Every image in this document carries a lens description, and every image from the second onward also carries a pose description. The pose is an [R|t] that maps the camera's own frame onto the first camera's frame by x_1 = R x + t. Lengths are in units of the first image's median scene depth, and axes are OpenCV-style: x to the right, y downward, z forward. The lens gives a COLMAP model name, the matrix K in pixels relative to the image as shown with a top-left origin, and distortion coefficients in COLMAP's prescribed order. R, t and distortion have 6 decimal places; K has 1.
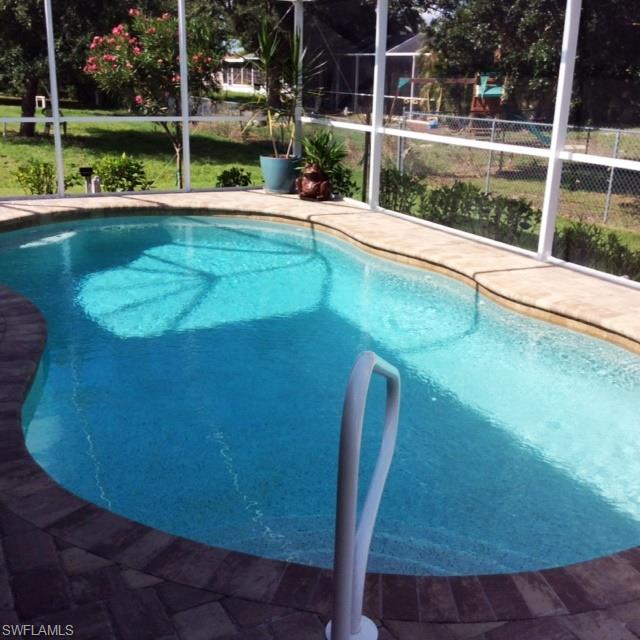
lens RADIAL K [[798.7, 0, 320.0], [0, 798.7, 320.0], [0, 0, 1]] dist [0.168598, -0.386136]
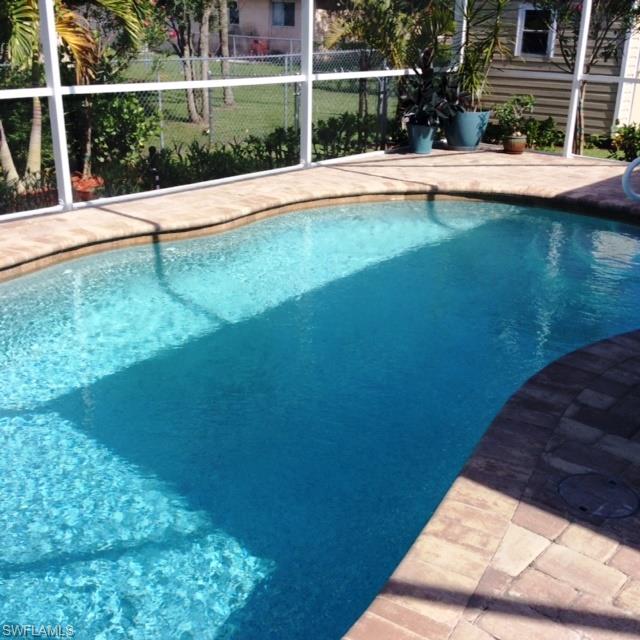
lens RADIAL K [[798.7, 0, 320.0], [0, 798.7, 320.0], [0, 0, 1]] dist [0.168598, -0.386136]
pose [[-0.380763, -0.366933, 0.848752, -0.841265], [0.211292, 0.859083, 0.466189, -0.425465], [-0.900208, 0.356842, -0.249576, 1.282251]]
